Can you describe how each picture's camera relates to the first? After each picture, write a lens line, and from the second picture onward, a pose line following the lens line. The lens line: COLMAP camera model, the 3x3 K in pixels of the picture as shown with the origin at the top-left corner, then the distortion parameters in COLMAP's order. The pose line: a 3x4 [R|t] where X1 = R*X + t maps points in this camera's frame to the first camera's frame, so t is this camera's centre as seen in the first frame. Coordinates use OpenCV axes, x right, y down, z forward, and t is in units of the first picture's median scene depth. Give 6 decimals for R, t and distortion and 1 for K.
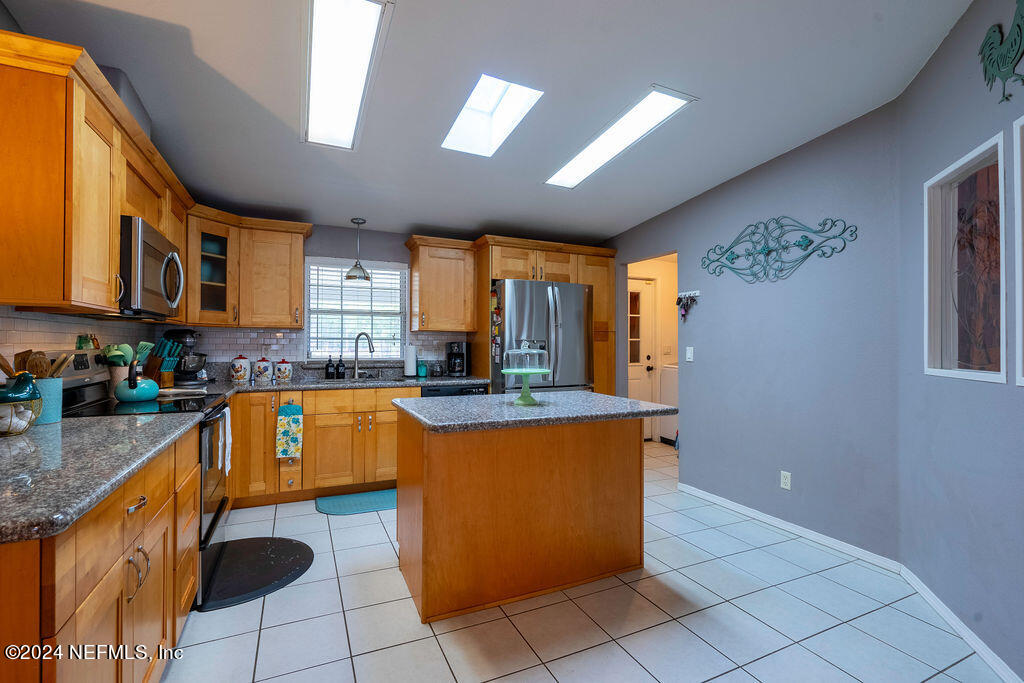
lens RADIAL K [[458.7, 0, 512.7], [0, 458.7, 341.3], [0, 0, 1]] dist [-0.002844, 0.000477]
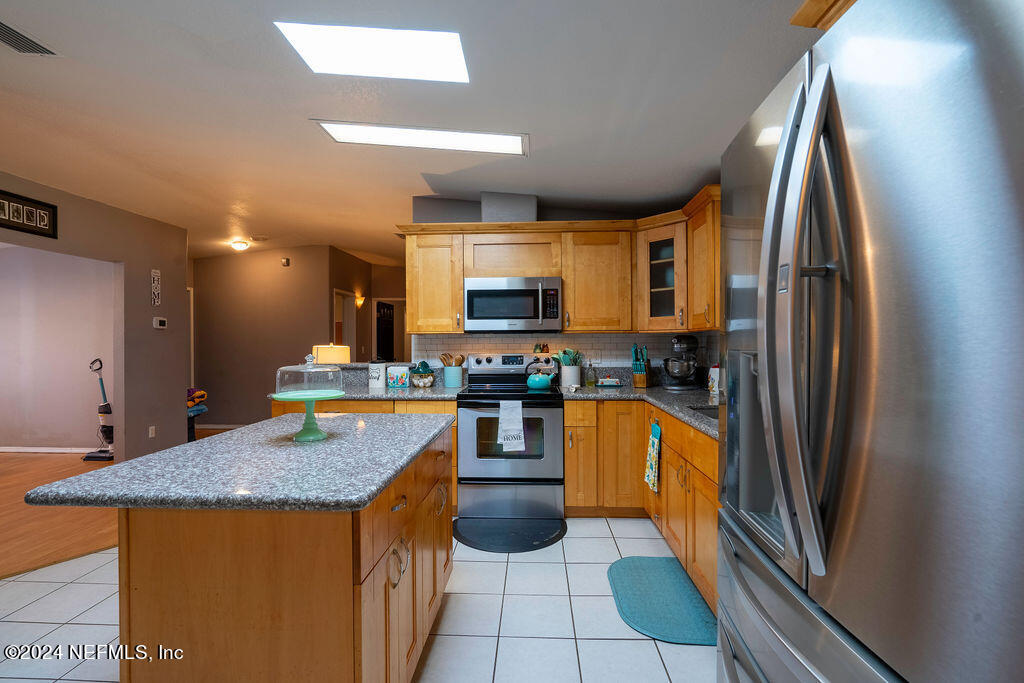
lens RADIAL K [[468.1, 0, 508.7], [0, 468.1, 341.4], [0, 0, 1]] dist [-0.002229, 0.001071]
pose [[-0.471361, -0.001437, -0.881939, 0.254204], [0.008674, 0.999943, -0.006265, -0.005790], [0.881897, -0.010603, -0.471322, 0.755838]]
